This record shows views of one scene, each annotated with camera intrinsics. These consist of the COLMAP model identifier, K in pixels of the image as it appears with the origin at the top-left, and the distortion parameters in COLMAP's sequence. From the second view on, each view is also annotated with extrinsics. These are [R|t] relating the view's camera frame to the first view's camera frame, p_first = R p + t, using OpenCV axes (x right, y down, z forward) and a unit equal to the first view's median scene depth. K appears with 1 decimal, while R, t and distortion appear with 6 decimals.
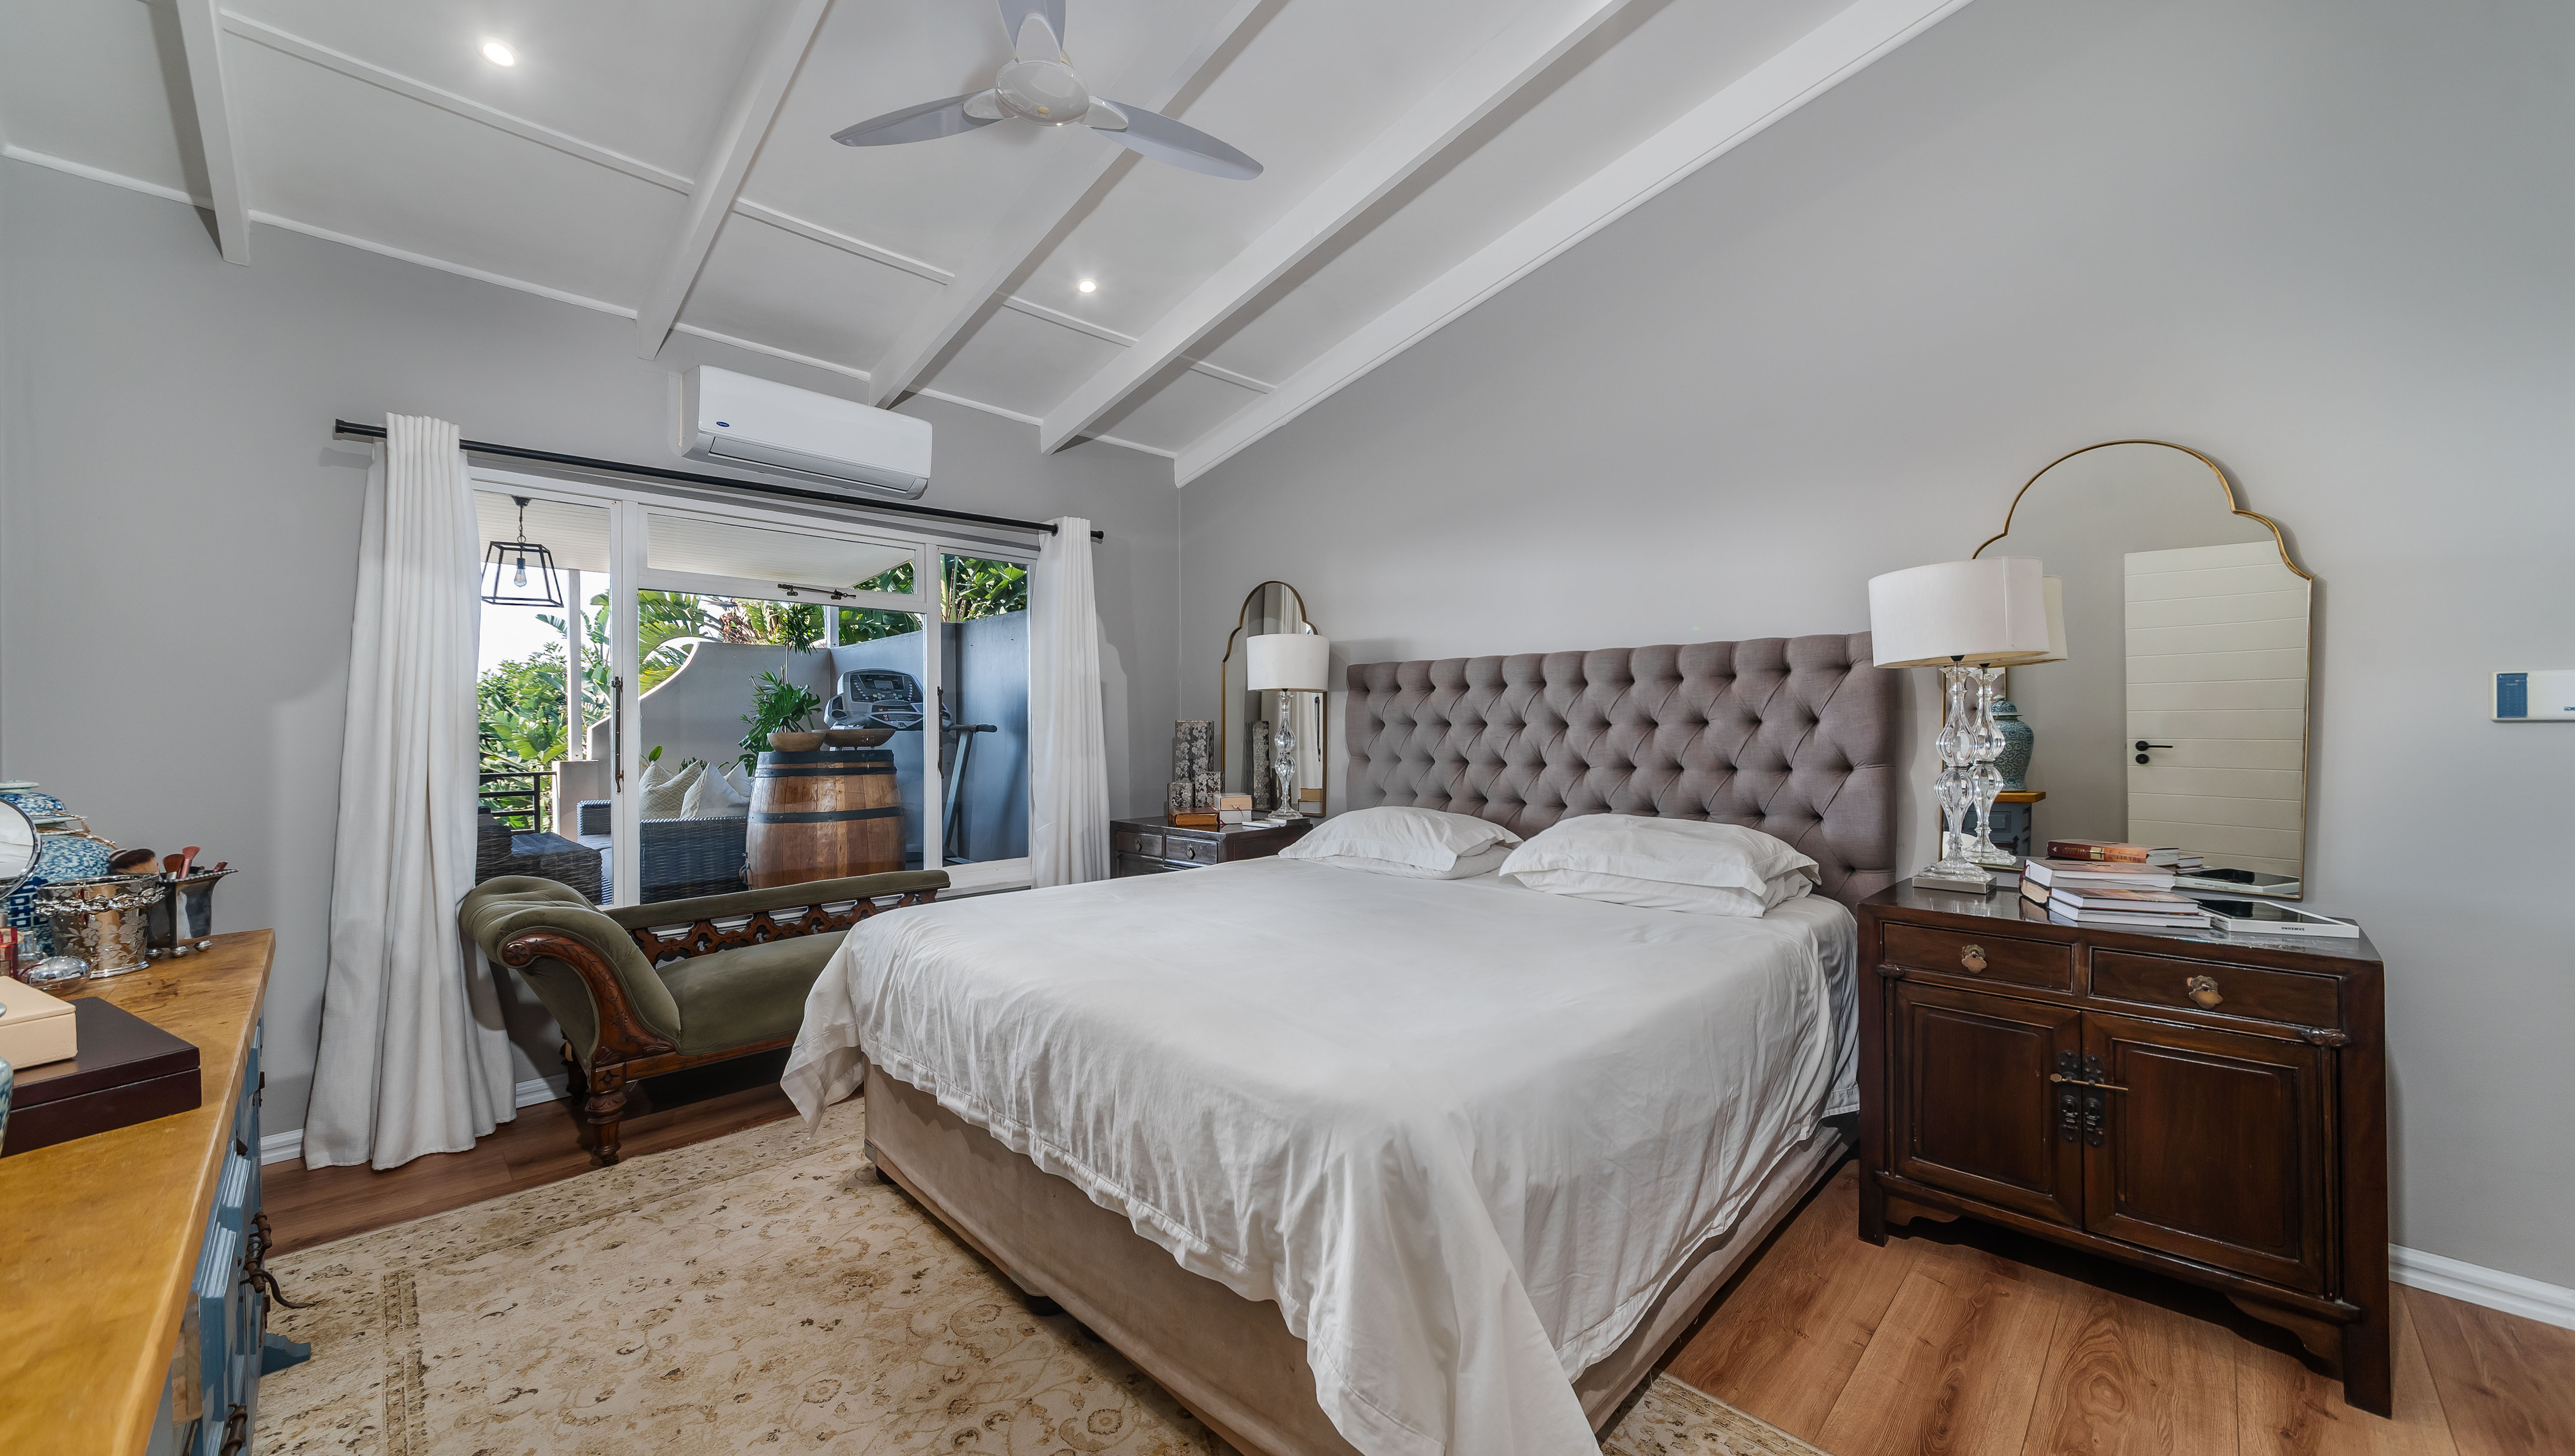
lens RADIAL K [[935.2, 0, 1268.2], [0, 935.2, 723.4], [0, 0, 1]] dist [-0.002562, 0.000333]
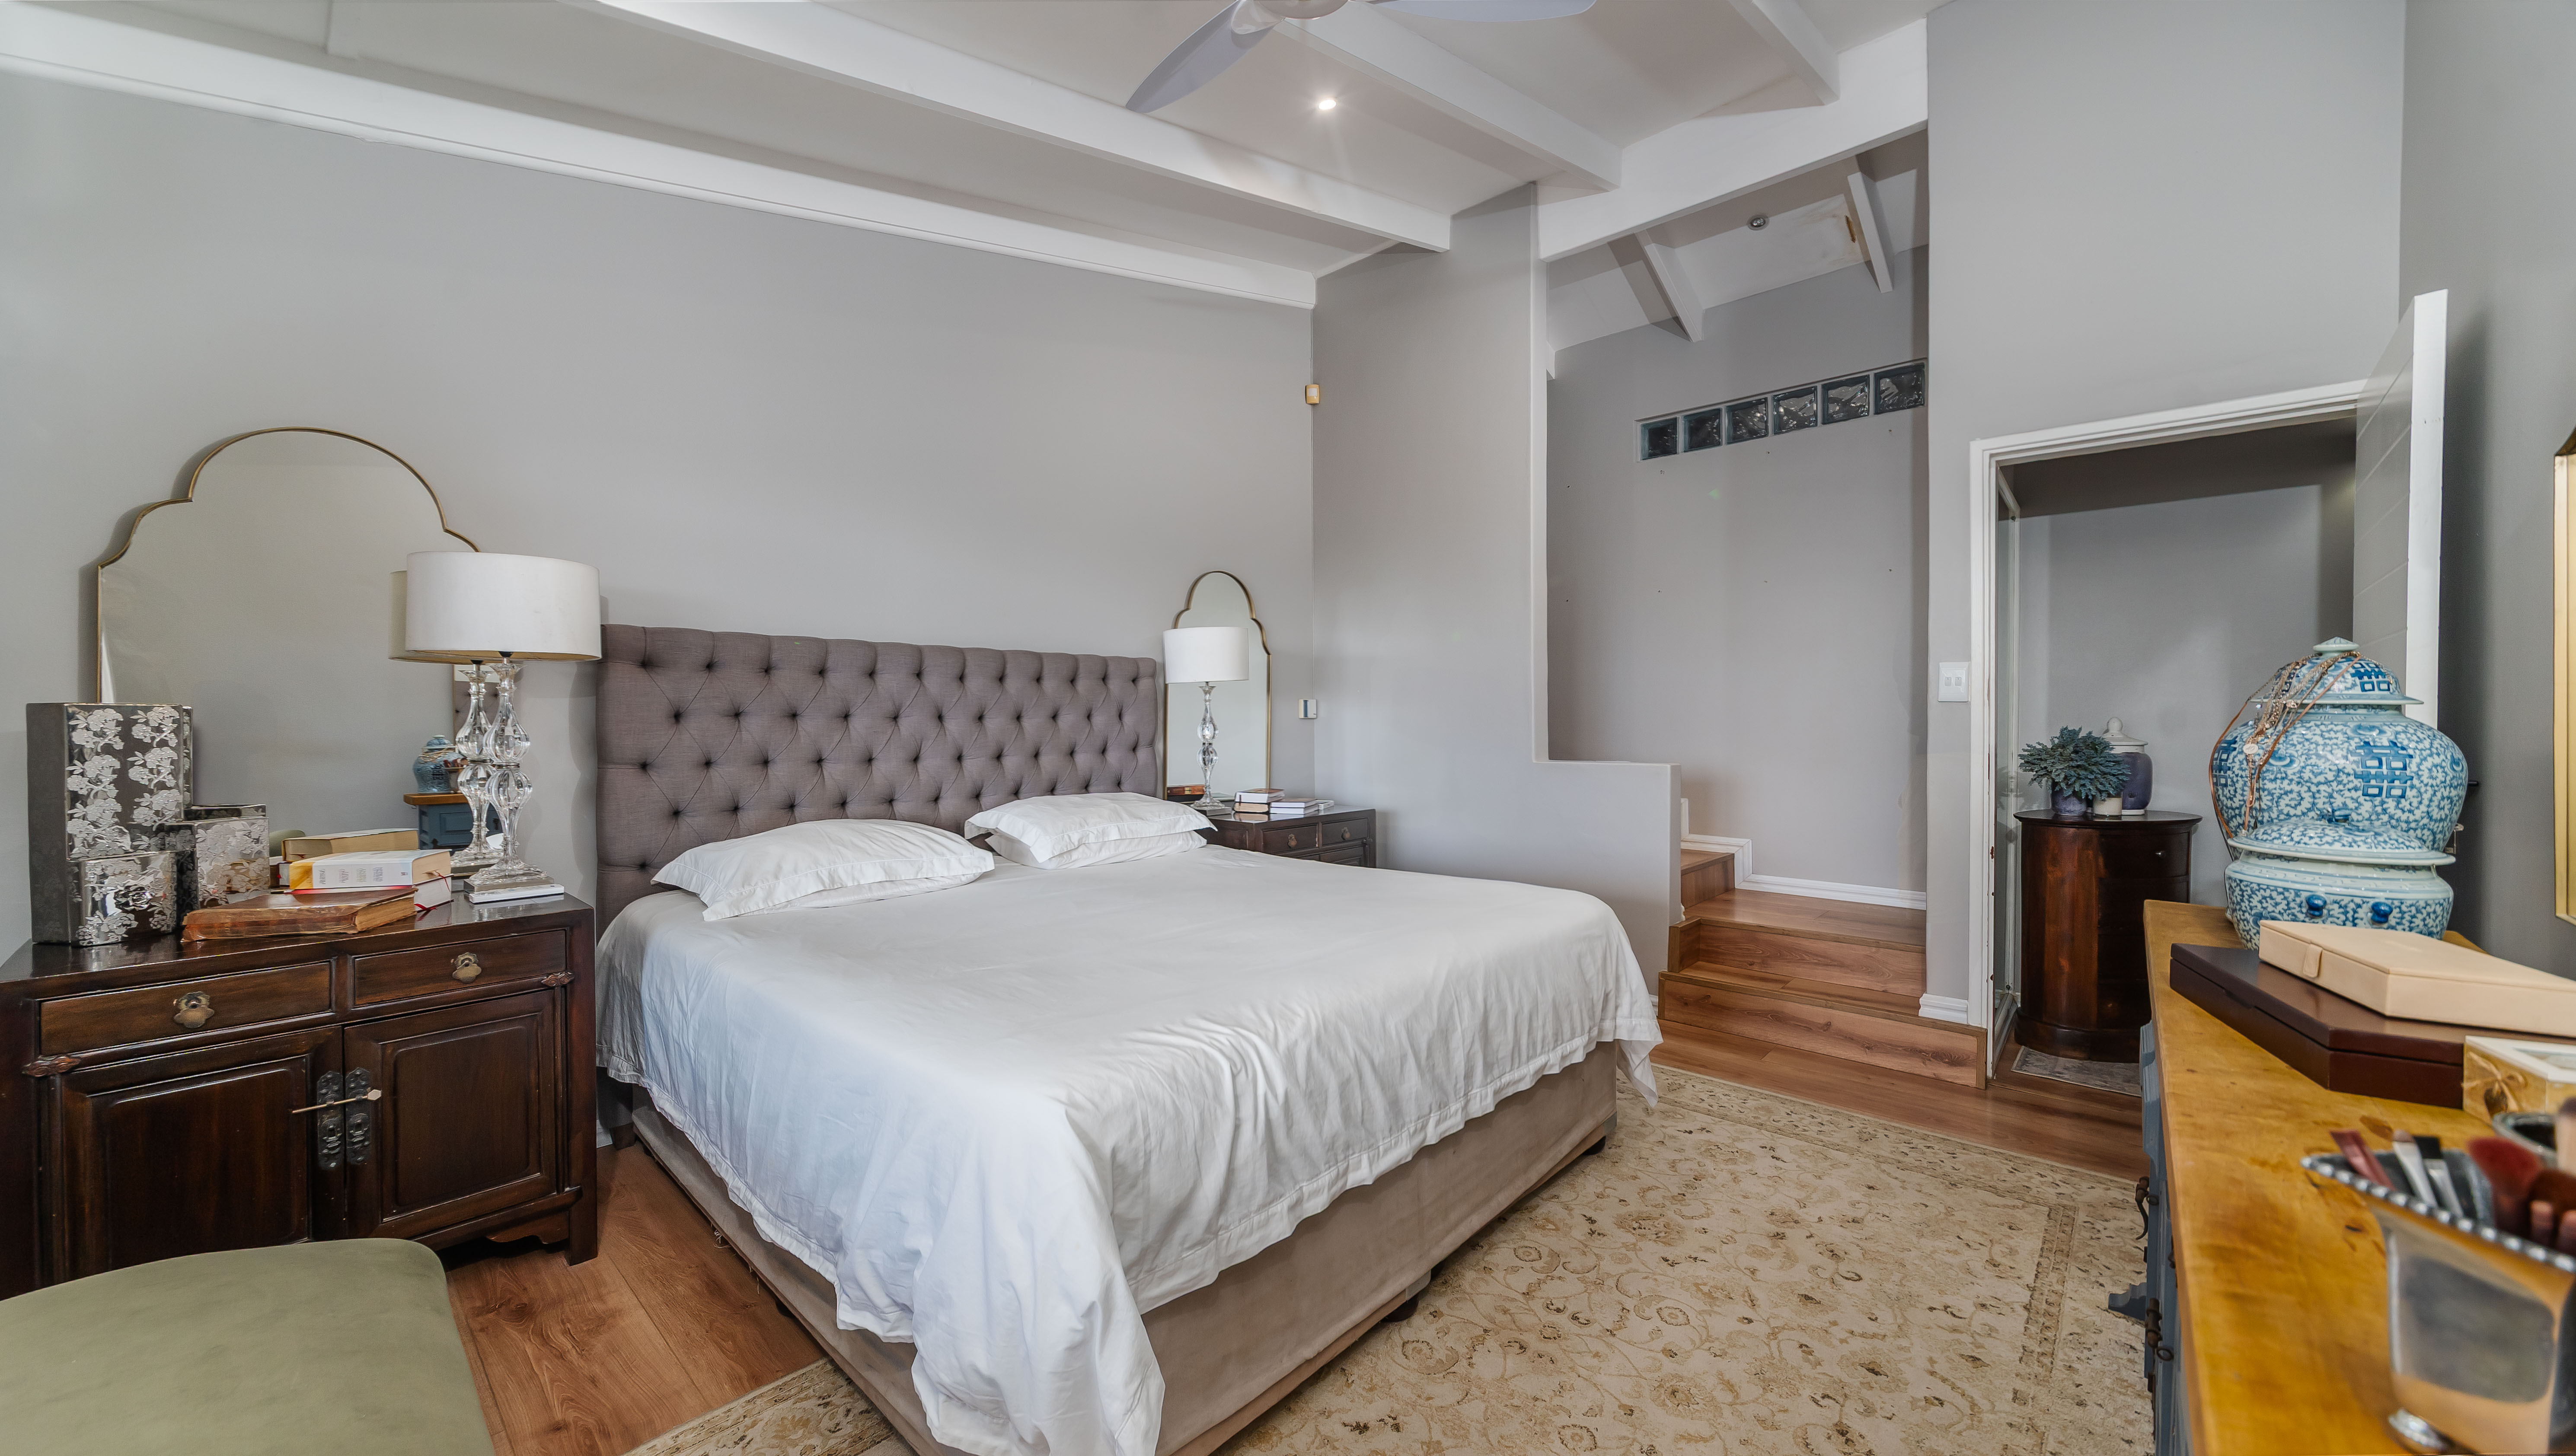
lens RADIAL K [[935.4, 0, 1268.4], [0, 935.4, 731.1], [0, 0, 1]] dist [-0.002562, 0.000333]
pose [[-0.042333, -0.008127, 0.999070, -0.807427], [-0.001612, 0.999966, 0.008066, 0.007954], [-0.999102, -0.001269, -0.042345, 0.788264]]
